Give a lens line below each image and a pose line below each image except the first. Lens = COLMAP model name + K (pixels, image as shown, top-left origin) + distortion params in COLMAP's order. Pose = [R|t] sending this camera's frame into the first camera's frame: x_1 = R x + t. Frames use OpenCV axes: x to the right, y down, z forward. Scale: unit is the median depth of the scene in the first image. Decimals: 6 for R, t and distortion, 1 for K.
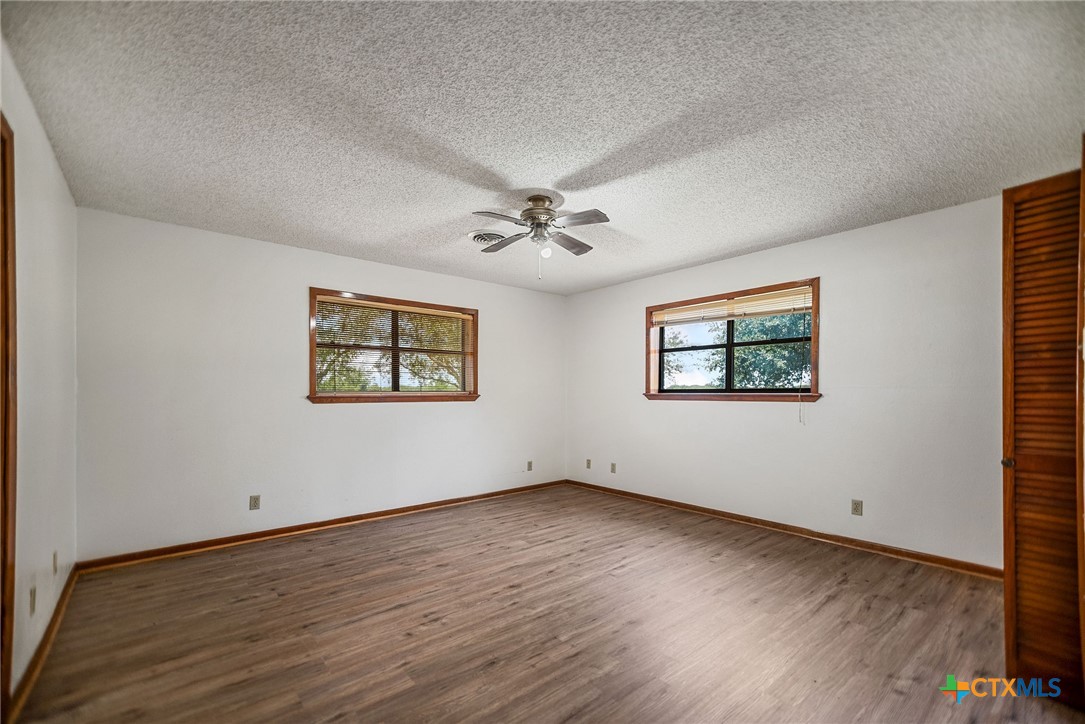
lens RADIAL K [[463.1, 0, 547.5], [0, 463.1, 394.4], [0, 0, 1]] dist [0.001057, 0.000035]
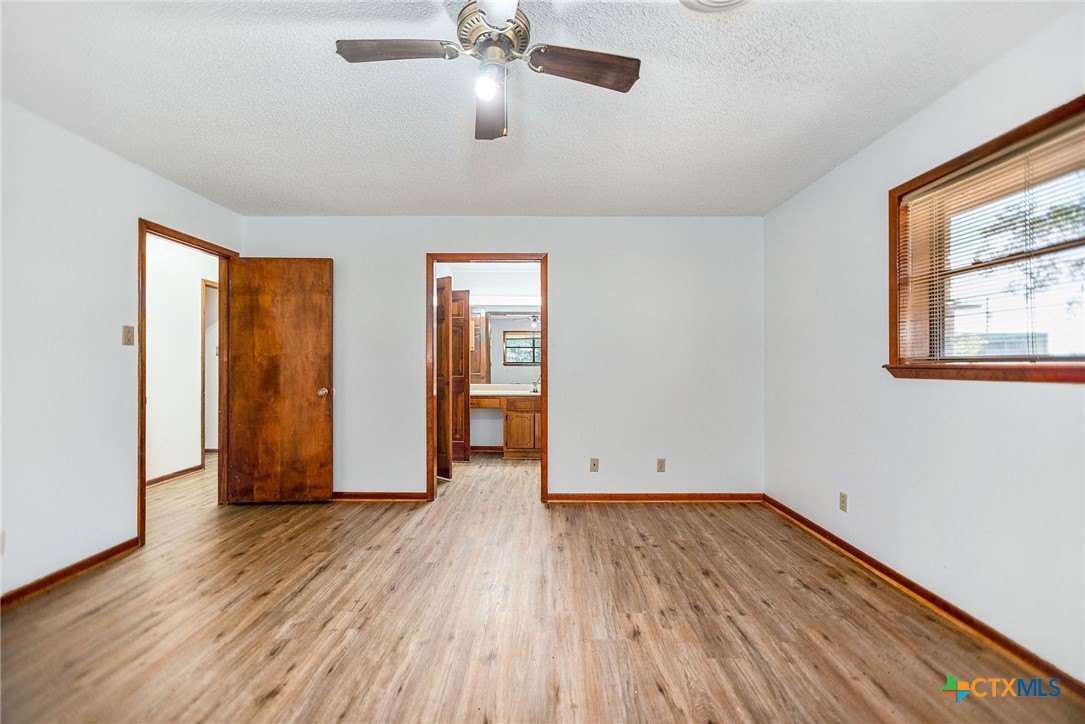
lens RADIAL K [[463.1, 0, 546.0], [0, 463.1, 362.3], [0, 0, 1]] dist [0.001057, 0.000035]
pose [[-0.664646, -0.000501, -0.747159, 0.359331], [0.000676, 0.999999, -0.001272, 0.000561], [0.747158, -0.001350, -0.664645, 1.480892]]
